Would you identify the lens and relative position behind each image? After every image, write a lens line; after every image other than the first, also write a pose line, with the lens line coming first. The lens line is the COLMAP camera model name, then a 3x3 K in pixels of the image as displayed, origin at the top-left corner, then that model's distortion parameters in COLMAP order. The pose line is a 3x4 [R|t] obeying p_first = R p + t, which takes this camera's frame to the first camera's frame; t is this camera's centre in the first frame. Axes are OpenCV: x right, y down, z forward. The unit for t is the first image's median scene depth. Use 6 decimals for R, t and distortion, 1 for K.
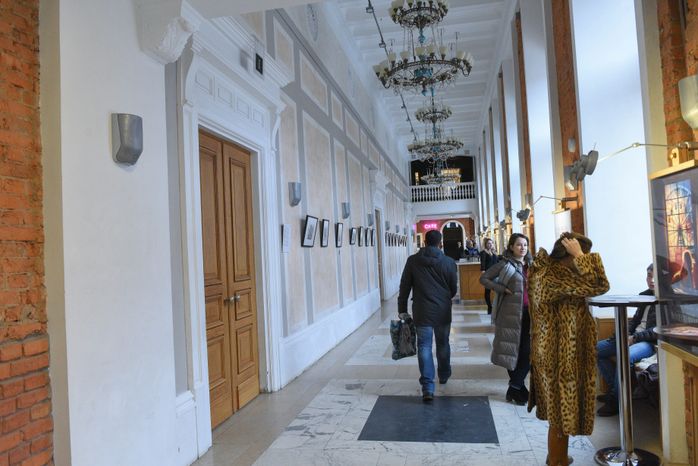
lens RADIAL K [[526.7, 0, 347.4], [0, 526.7, 231.8], [0, 0, 1]] dist [-0.009041, -0.000414]
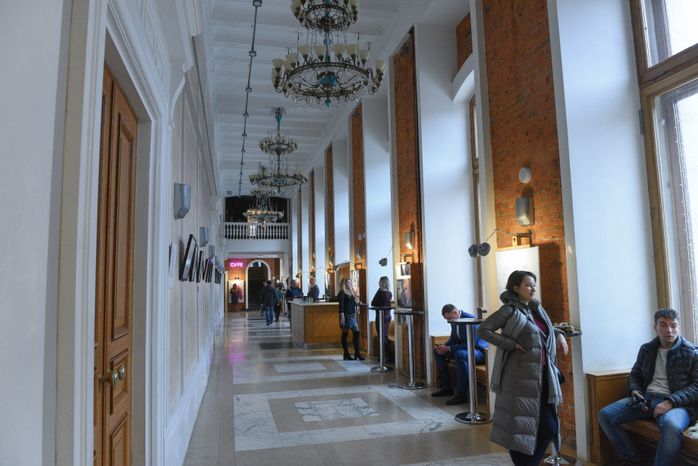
lens RADIAL K [[478.0, 0, 348.0], [0, 478.0, 234.2], [0, 0, 1]] dist [-0.037538, -0.003662]
pose [[0.901901, 0.070711, 0.426115, -0.092381], [-0.036414, 0.995445, -0.088114, 0.008965], [-0.430405, 0.063953, 0.900368, 0.203841]]
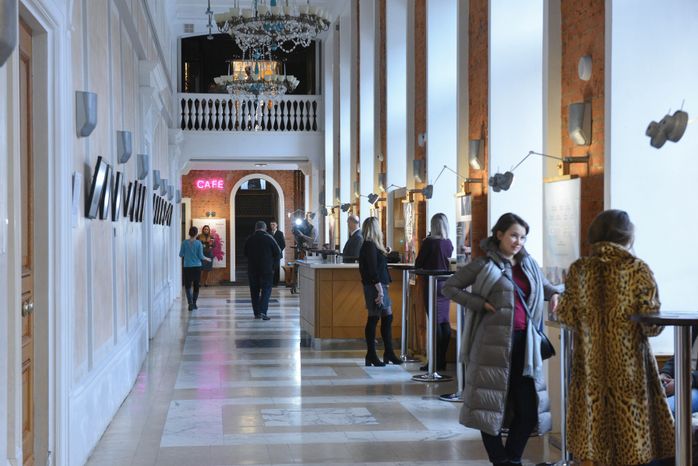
lens RADIAL K [[1249.1, 0, 350.5], [0, 1249.1, 236.2], [0, 0, 1]] dist [0.190368, 0.000000]
pose [[0.950468, 0.041886, 0.307988, -0.128322], [-0.052221, 0.998313, 0.025387, 0.000882], [-0.306405, -0.040213, 0.951051, -0.141422]]
